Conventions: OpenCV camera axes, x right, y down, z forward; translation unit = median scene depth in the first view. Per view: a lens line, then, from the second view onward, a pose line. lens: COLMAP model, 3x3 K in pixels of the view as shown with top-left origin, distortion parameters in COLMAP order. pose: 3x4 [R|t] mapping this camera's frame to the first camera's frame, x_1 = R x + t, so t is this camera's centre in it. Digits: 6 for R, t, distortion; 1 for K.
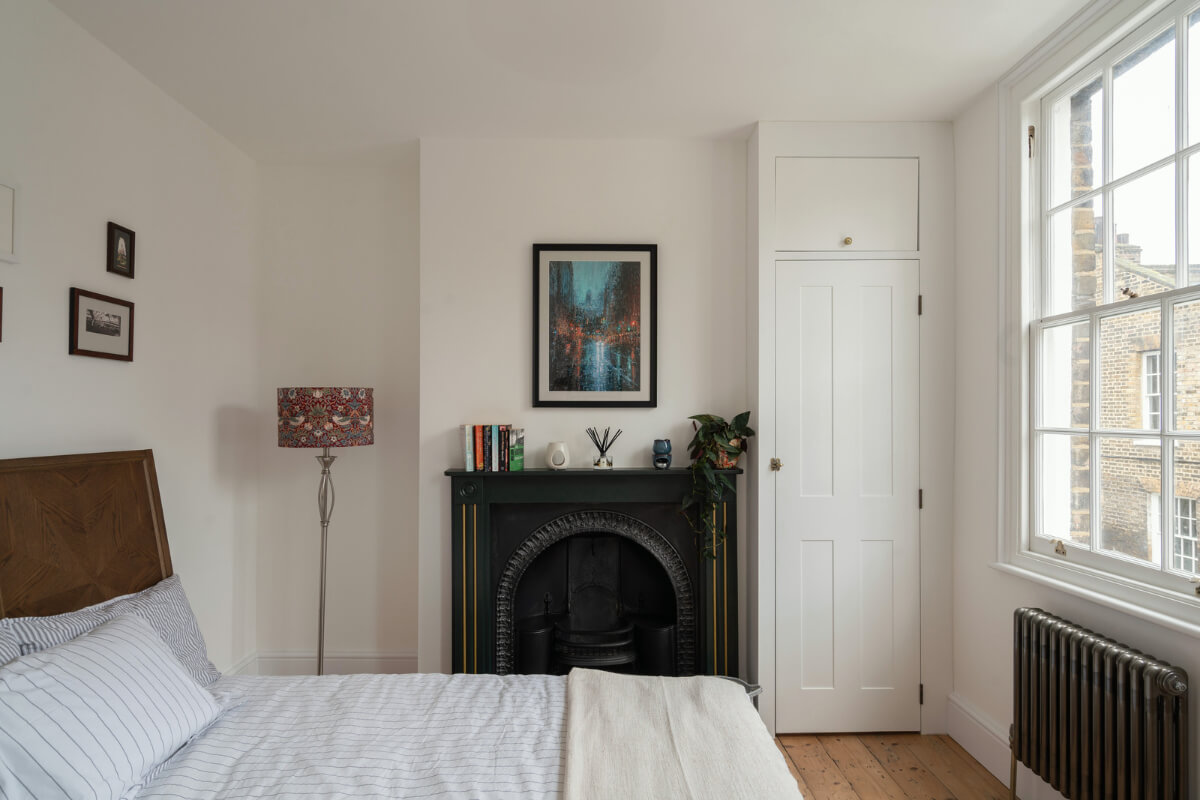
lens RADIAL K [[691.2, 0, 603.8], [0, 691.2, 411.7], [0, 0, 1]] dist [0.010418, -0.001122]
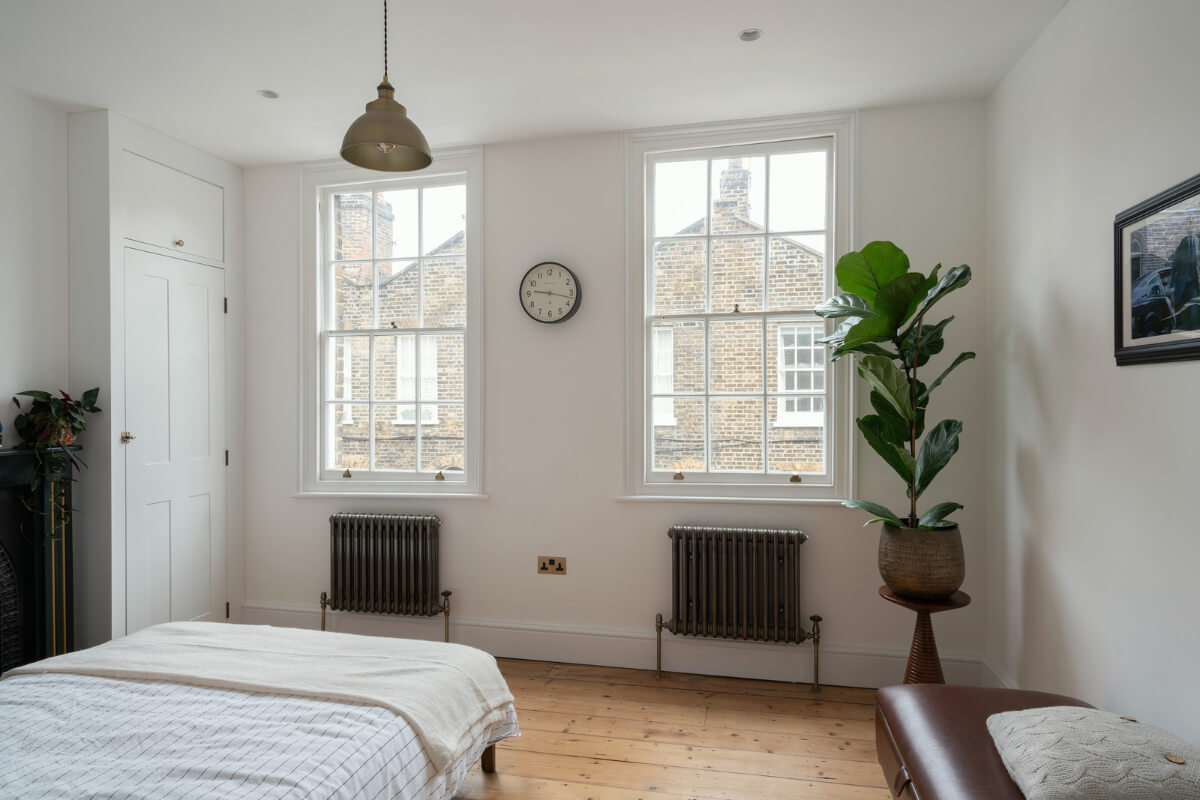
lens RADIAL K [[691.2, 0, 592.7], [0, 691.2, 401.6], [0, 0, 1]] dist [0.010418, -0.001122]
pose [[0.245397, -0.009325, 0.969378, -0.713170], [-0.004097, 0.999935, 0.010656, 0.006953], [-0.969414, -0.006587, 0.245342, 0.040393]]
